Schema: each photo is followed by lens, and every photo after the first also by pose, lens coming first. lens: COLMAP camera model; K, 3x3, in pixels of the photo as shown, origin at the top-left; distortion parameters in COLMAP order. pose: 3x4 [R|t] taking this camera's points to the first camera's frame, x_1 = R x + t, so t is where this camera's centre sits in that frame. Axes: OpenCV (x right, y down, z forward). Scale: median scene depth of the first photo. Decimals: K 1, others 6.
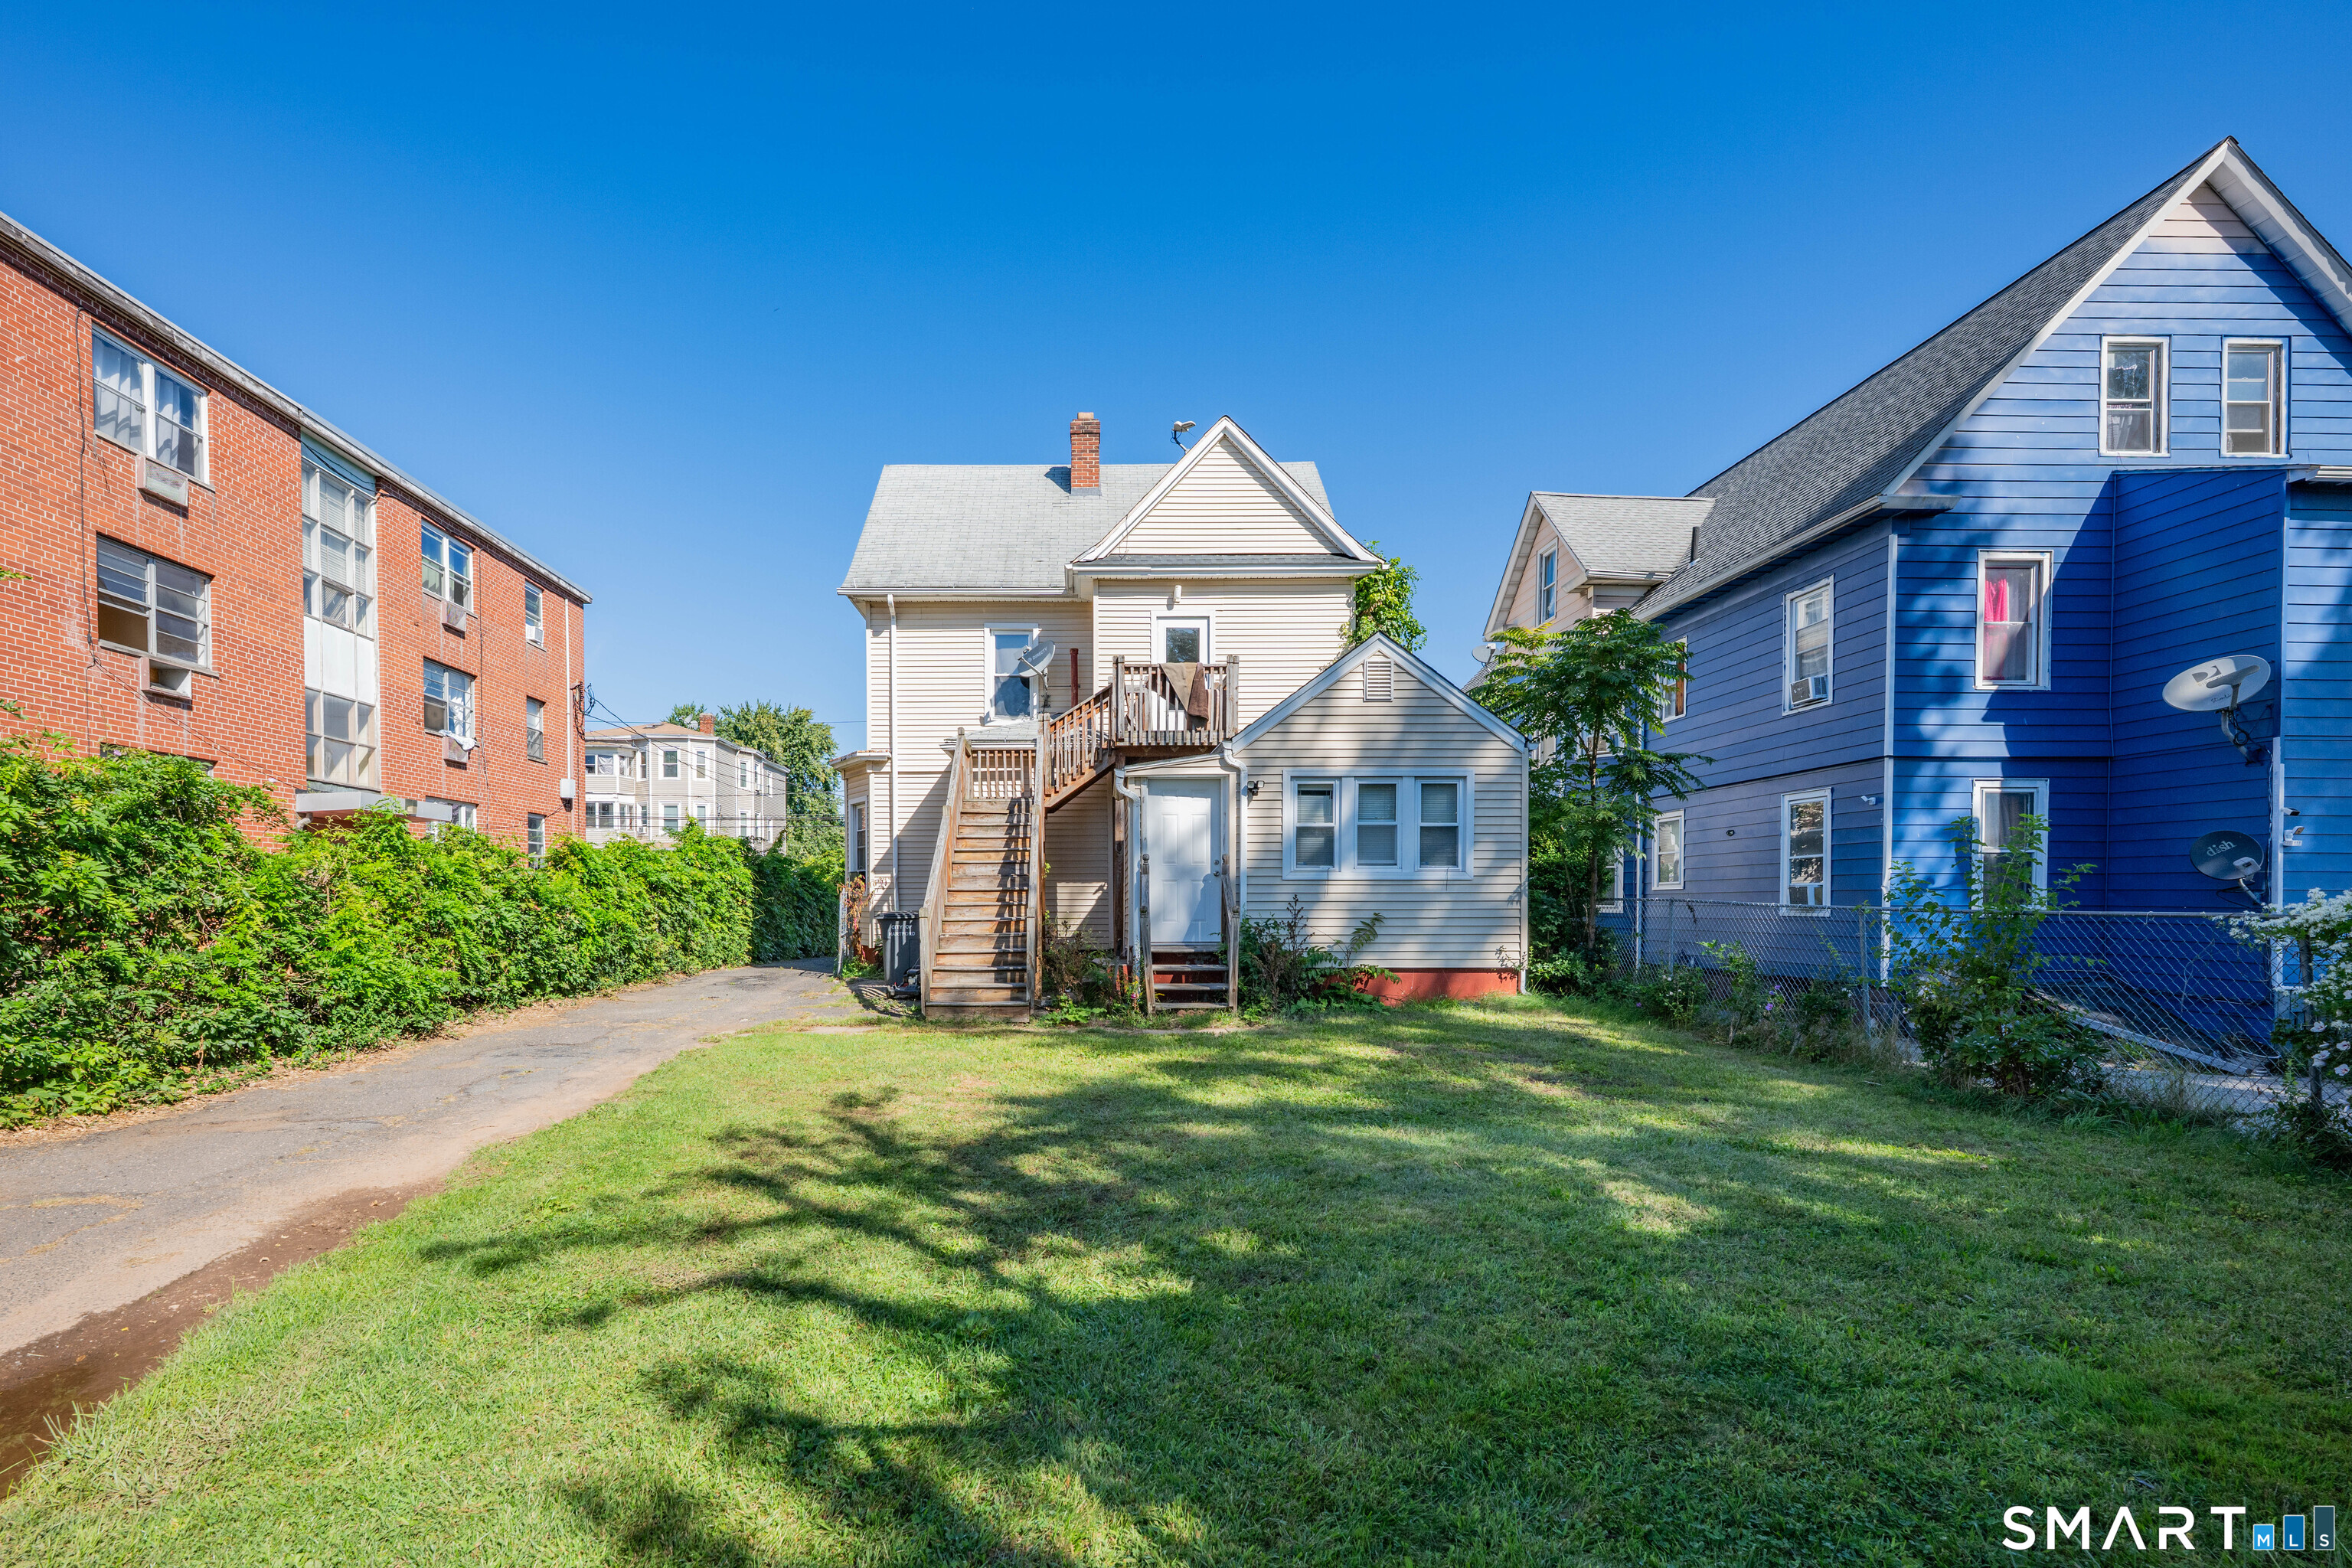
lens RADIAL K [[935.7, 0, 1127.2], [0, 935.7, 907.4], [0, 0, 1]] dist [-0.002245, 0.000595]
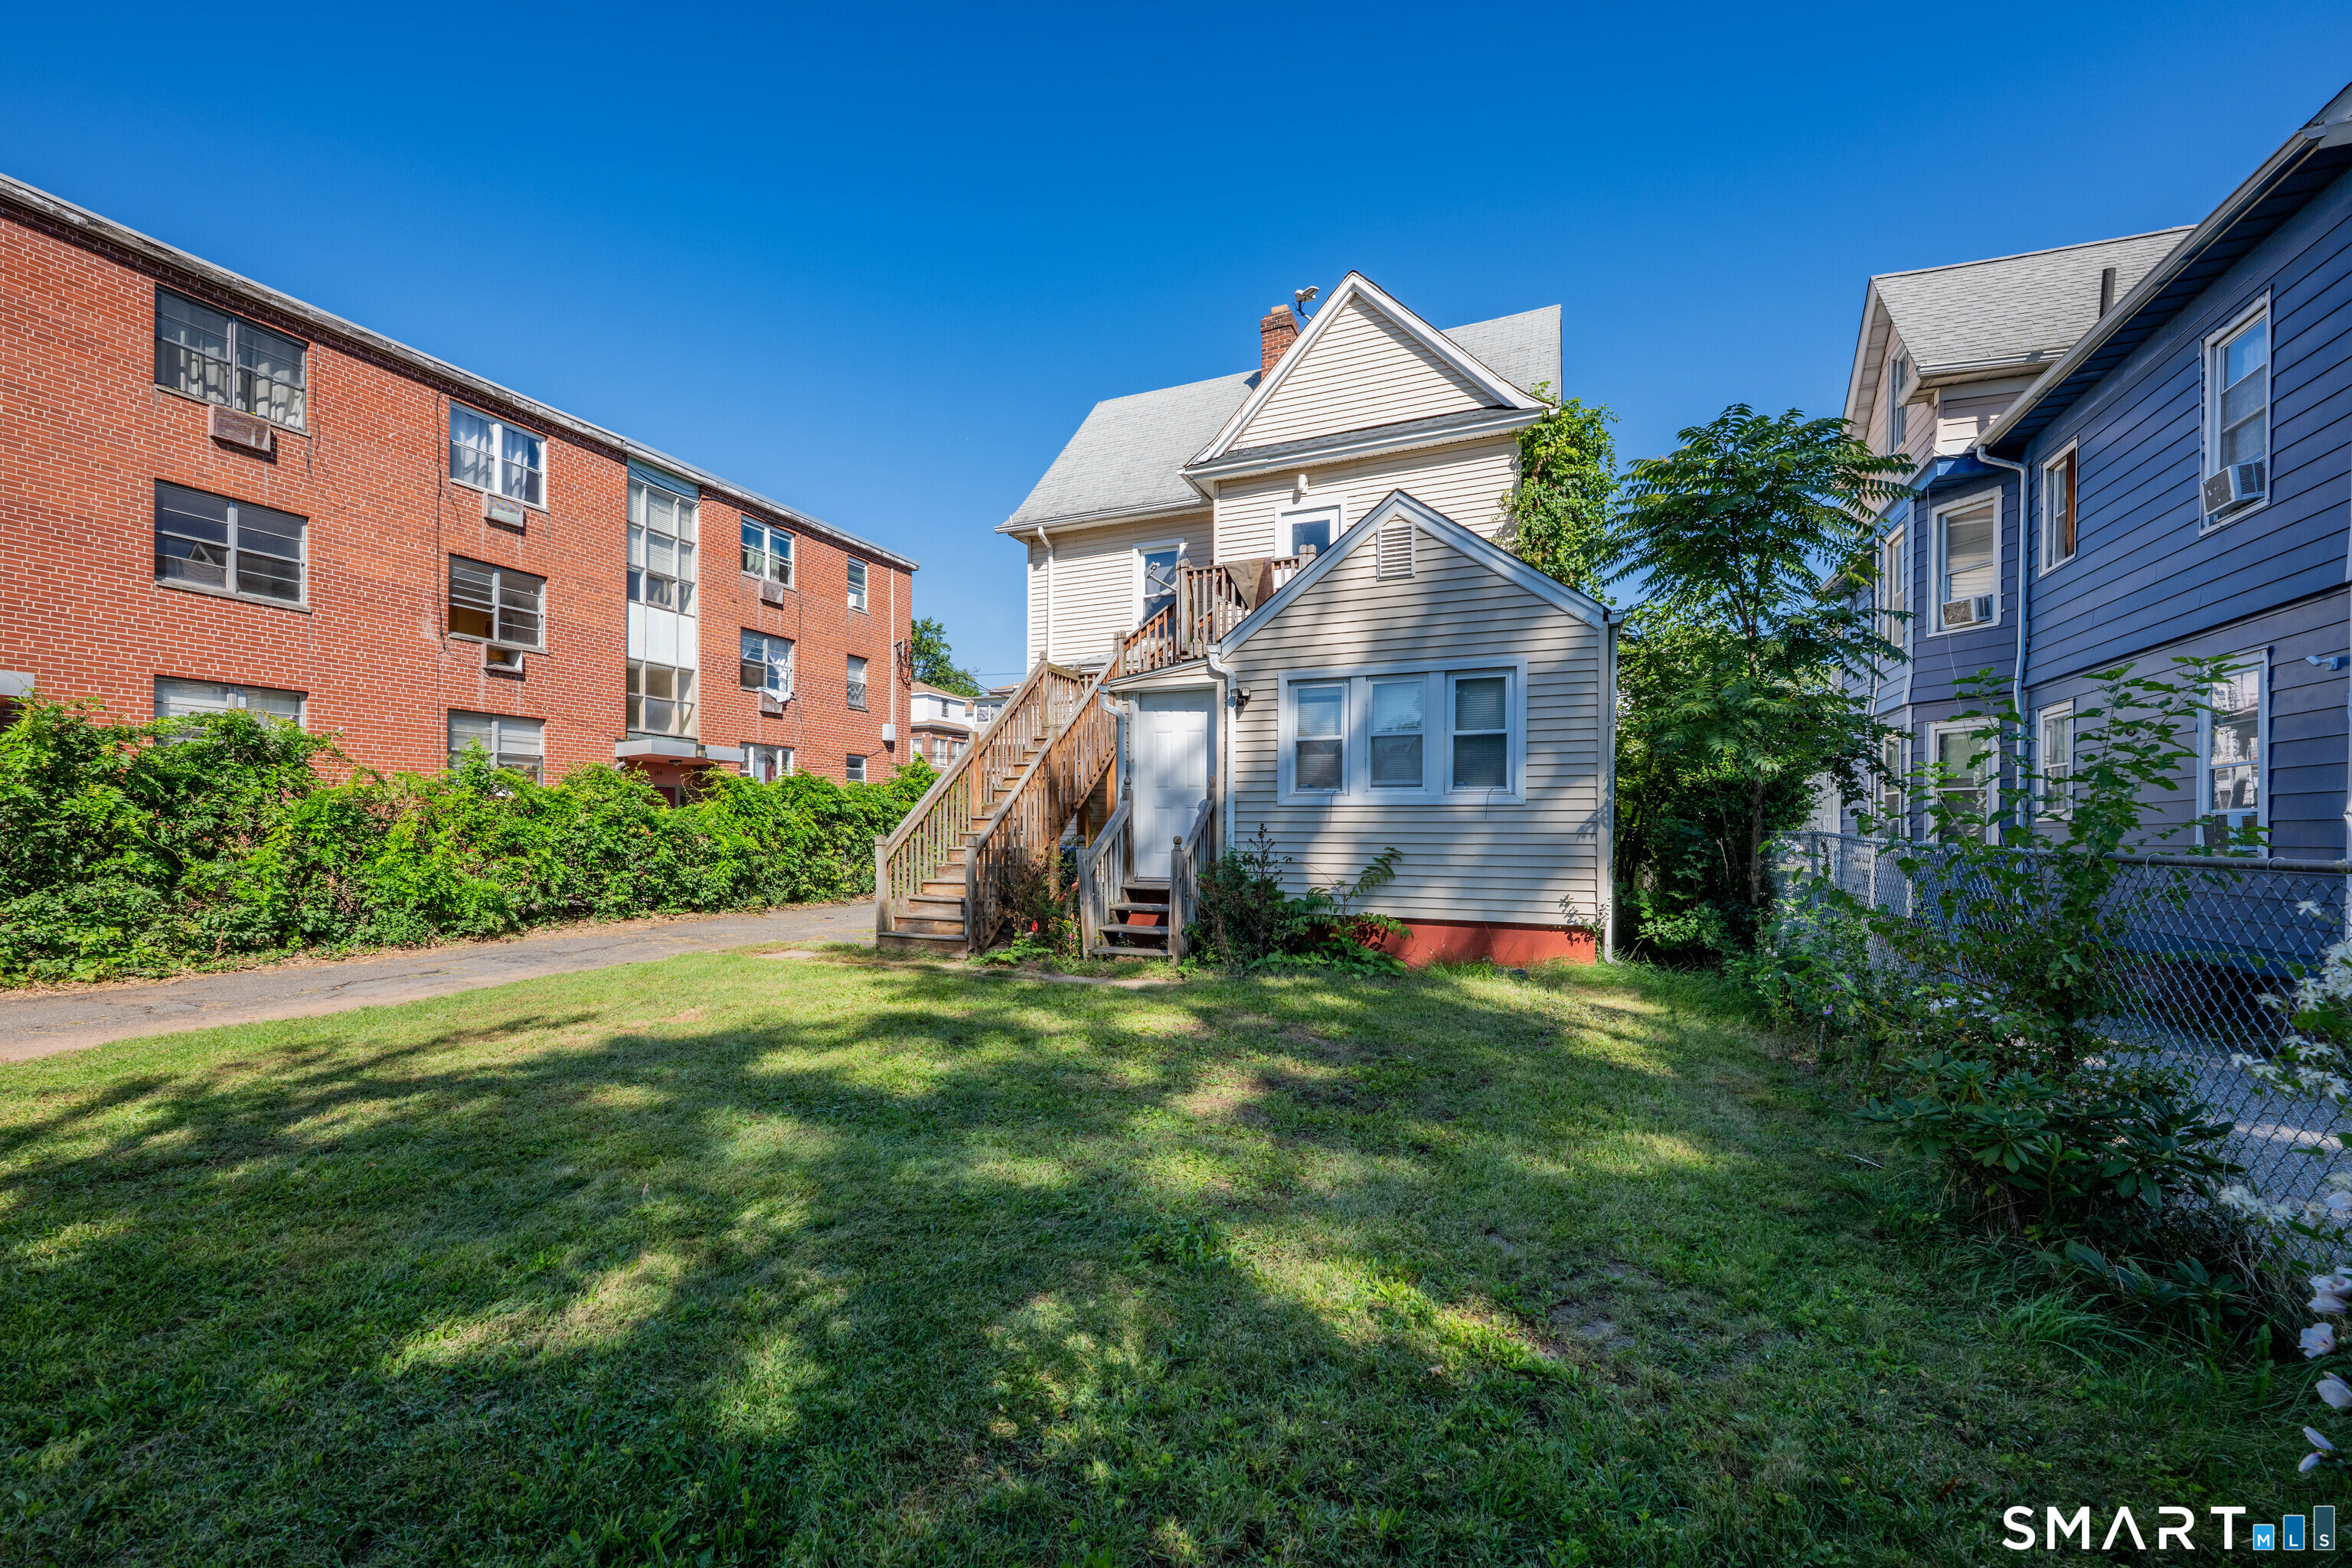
lens RADIAL K [[935.7, 0, 1180.5], [0, 935.7, 823.1], [0, 0, 1]] dist [-0.002245, 0.000595]
pose [[0.911714, 0.002780, -0.410816, 0.402176], [-0.010807, 0.999793, -0.017217, 0.000909], [0.410683, 0.020137, 0.911556, 0.199958]]
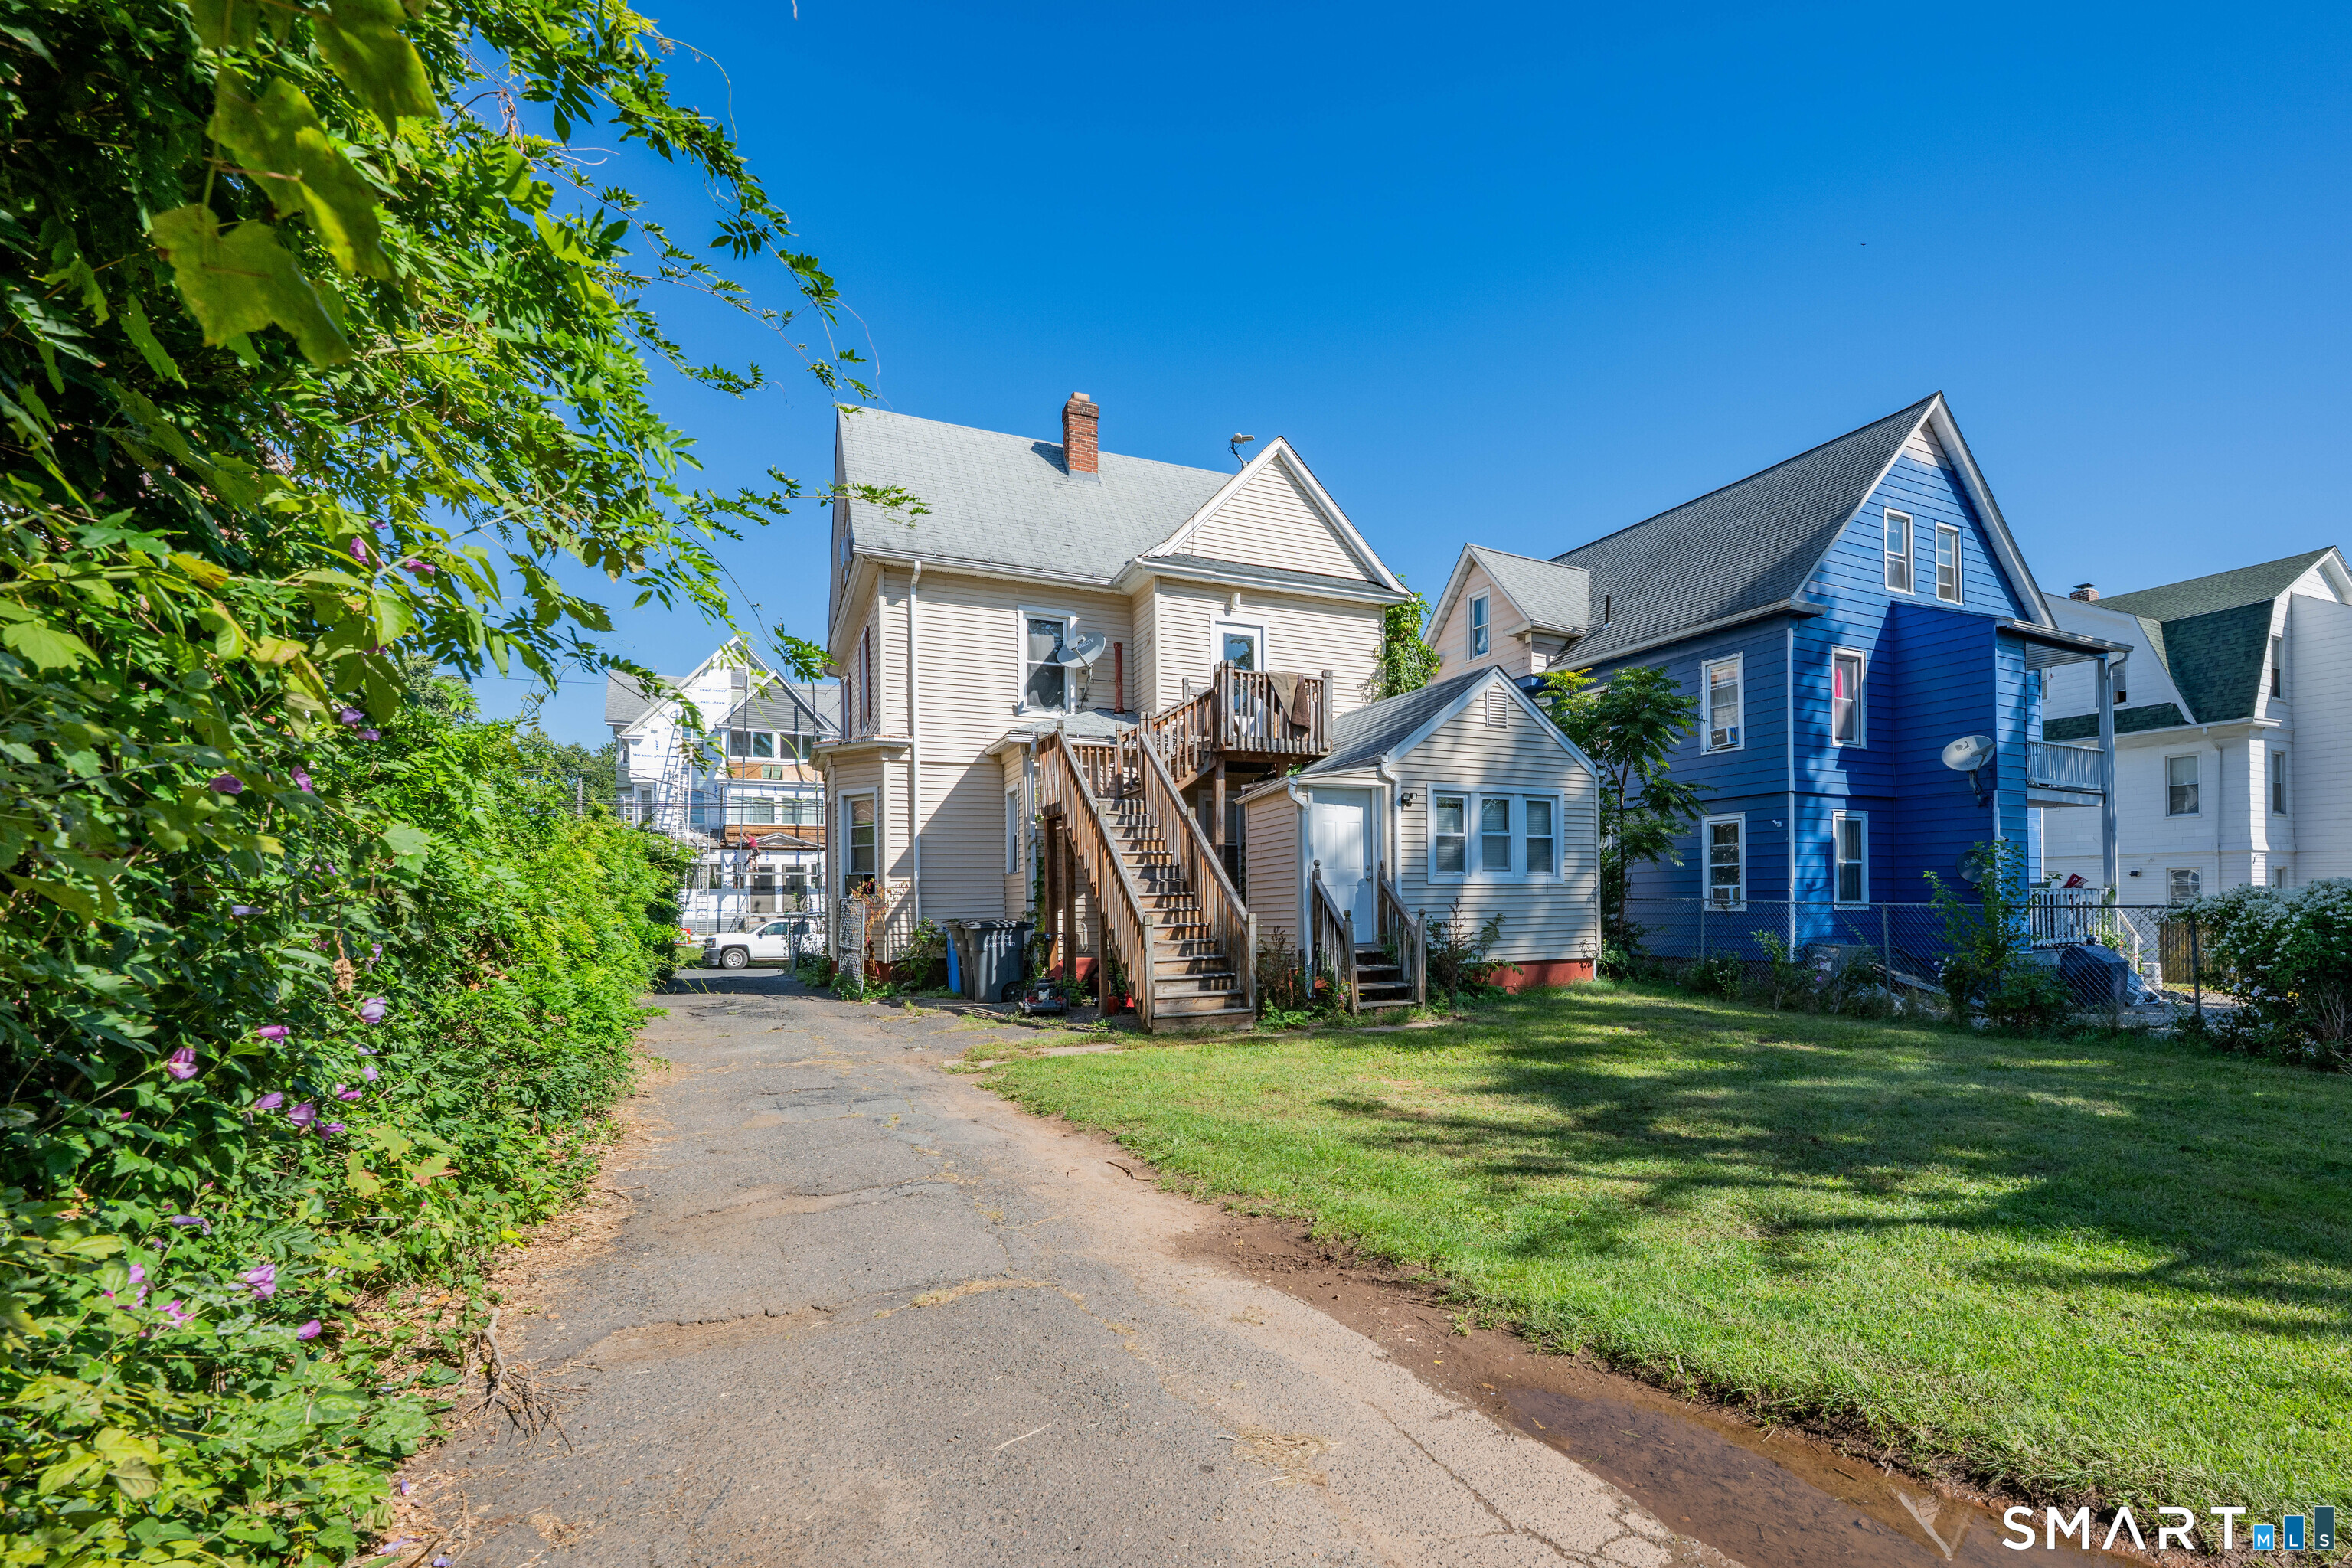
lens RADIAL K [[972.7, 0, 1301.3], [0, 972.7, 880.4], [0, 0, 1]] dist [0.002491, 0.000305]
pose [[0.905544, -0.000589, 0.424252, -0.422050], [0.013261, 0.999550, -0.026915, -0.005213], [-0.424046, 0.029999, 0.905144, 0.034114]]
